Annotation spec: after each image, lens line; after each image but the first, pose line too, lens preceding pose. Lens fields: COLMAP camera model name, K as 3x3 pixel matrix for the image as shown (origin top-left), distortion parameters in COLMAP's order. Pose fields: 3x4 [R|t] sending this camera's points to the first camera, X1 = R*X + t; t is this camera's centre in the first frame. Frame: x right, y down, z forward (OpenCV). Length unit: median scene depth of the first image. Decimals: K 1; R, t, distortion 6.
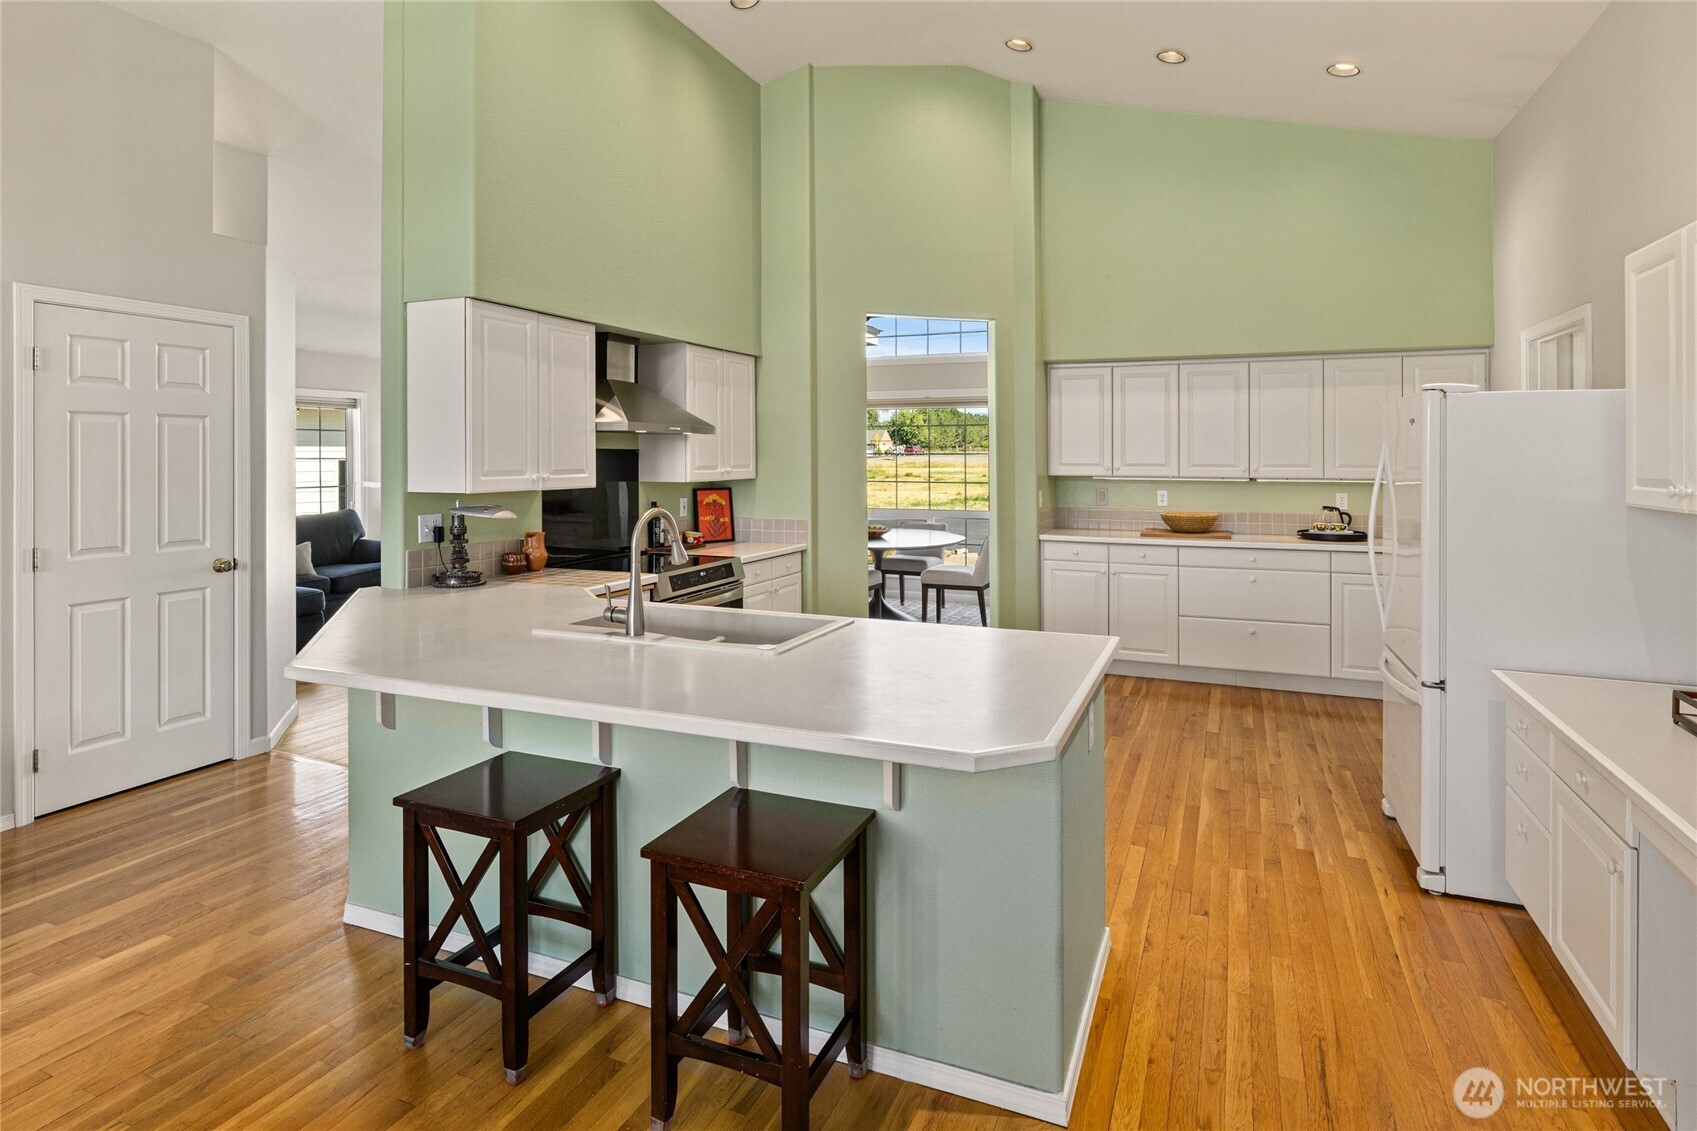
lens RADIAL K [[881.7, 0, 852.9], [0, 881.7, 486.3], [0, 0, 1]] dist [-0.002332, 0.001303]
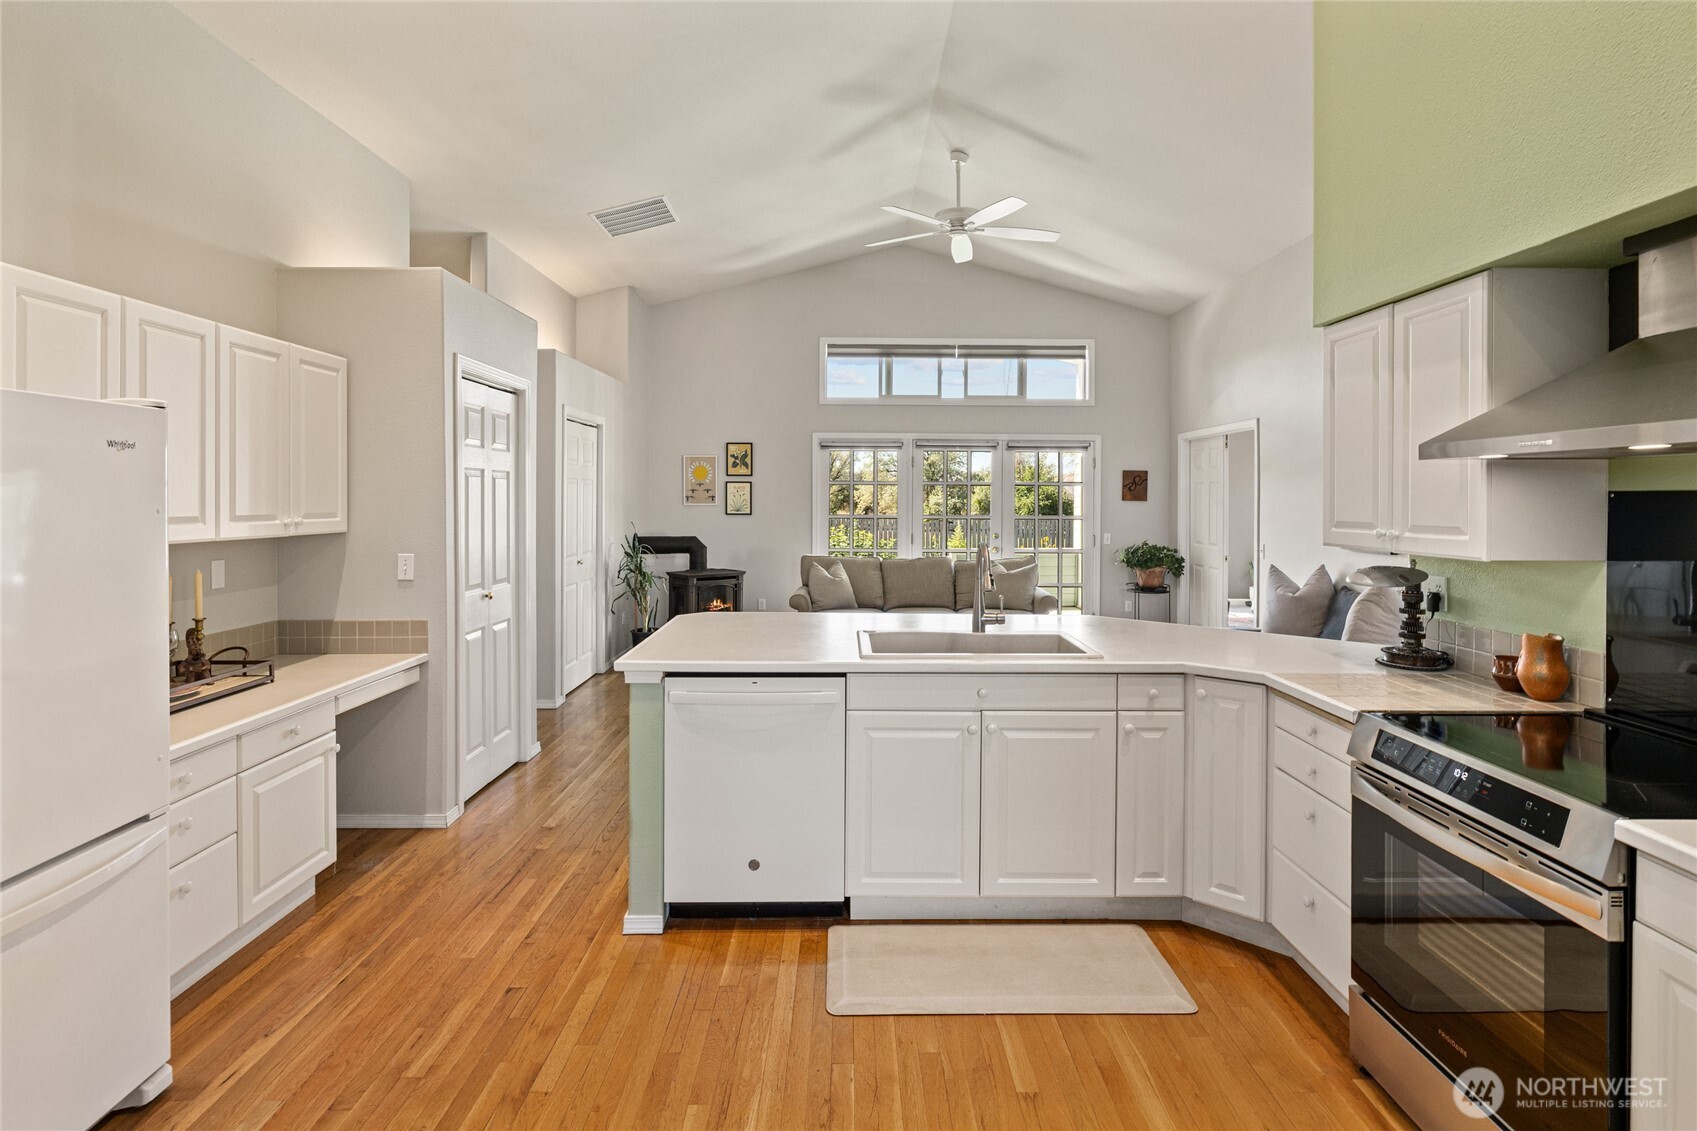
lens RADIAL K [[863.0, 0, 849.2], [0, 863.0, 505.8], [0, 0, 1]] dist [-0.003619, 0.001317]
pose [[-0.916582, -0.006417, -0.399796, 0.432943], [-0.020015, 0.999354, 0.029847, -0.059132], [0.399346, 0.035359, -0.916118, 1.933297]]
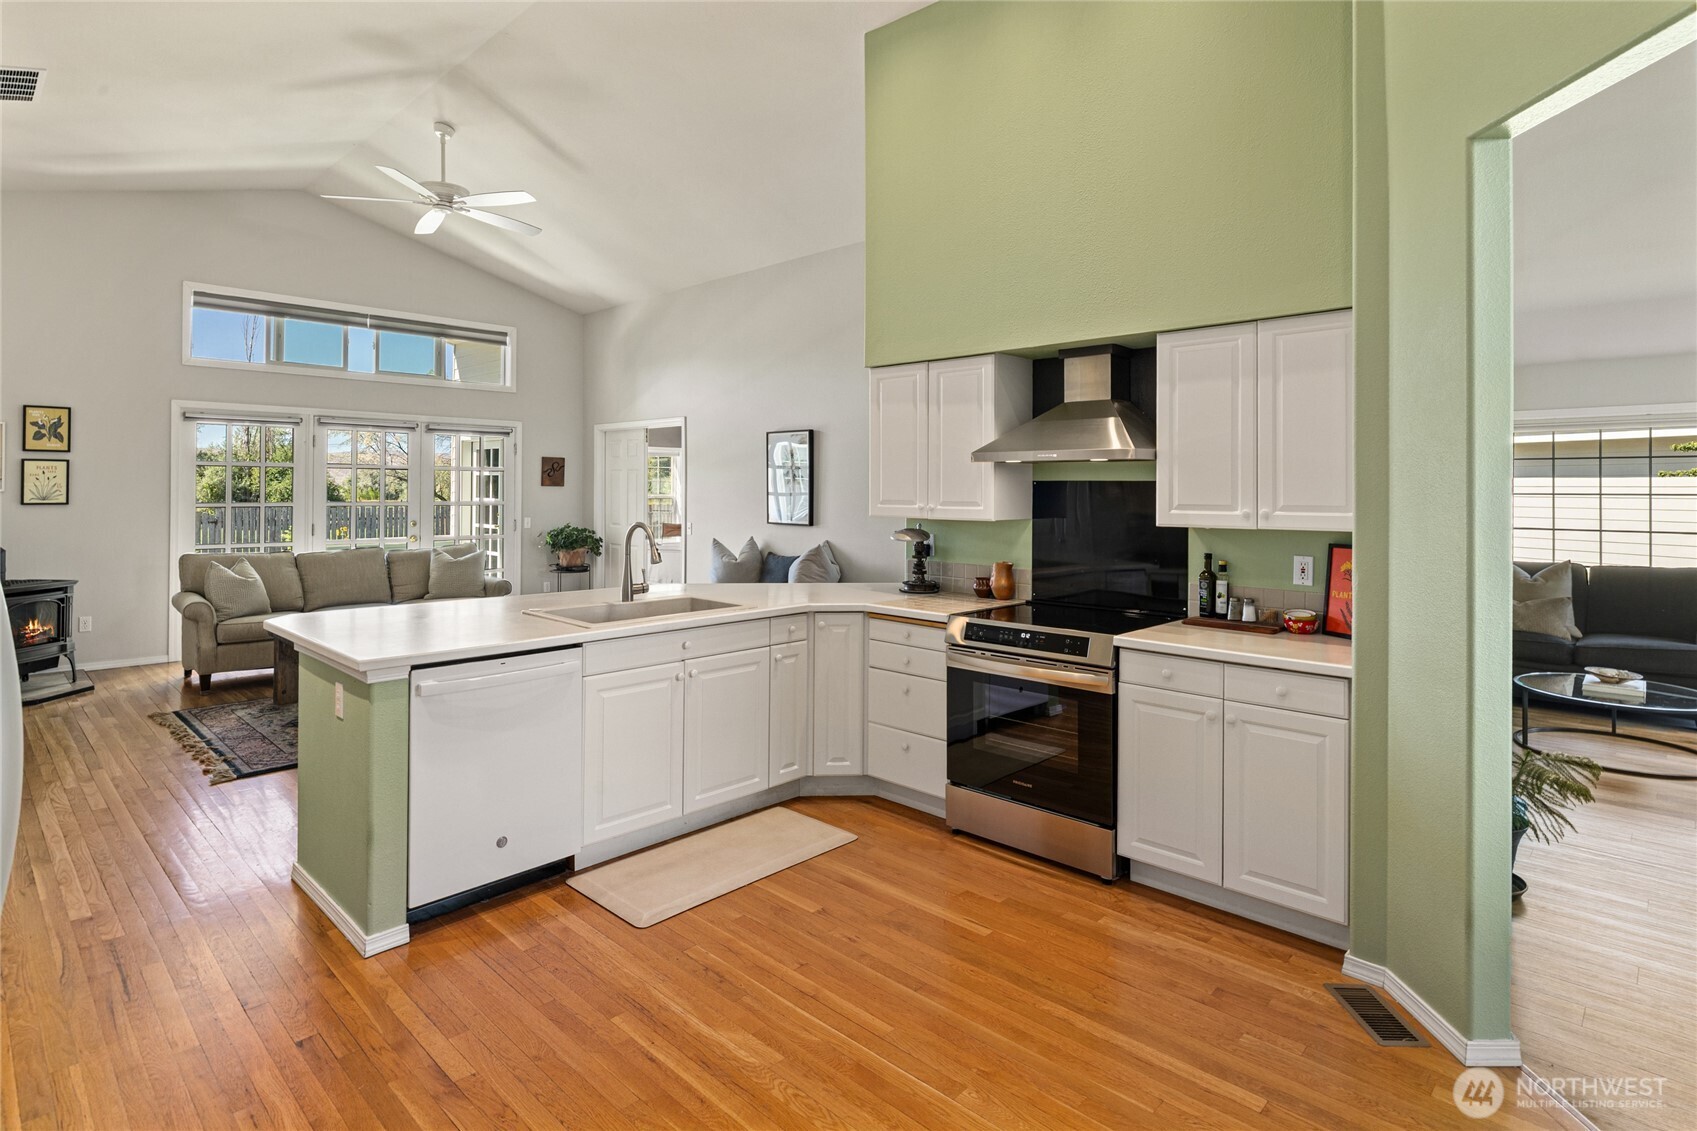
lens RADIAL K [[881.7, 0, 852.9], [0, 881.7, 486.3], [0, 0, 1]] dist [-0.002332, 0.001303]
pose [[-0.350422, -0.009235, -0.936546, 0.976742], [-0.031975, 0.999486, 0.002109, -0.047409], [0.936046, 0.030685, -0.350538, 1.726291]]
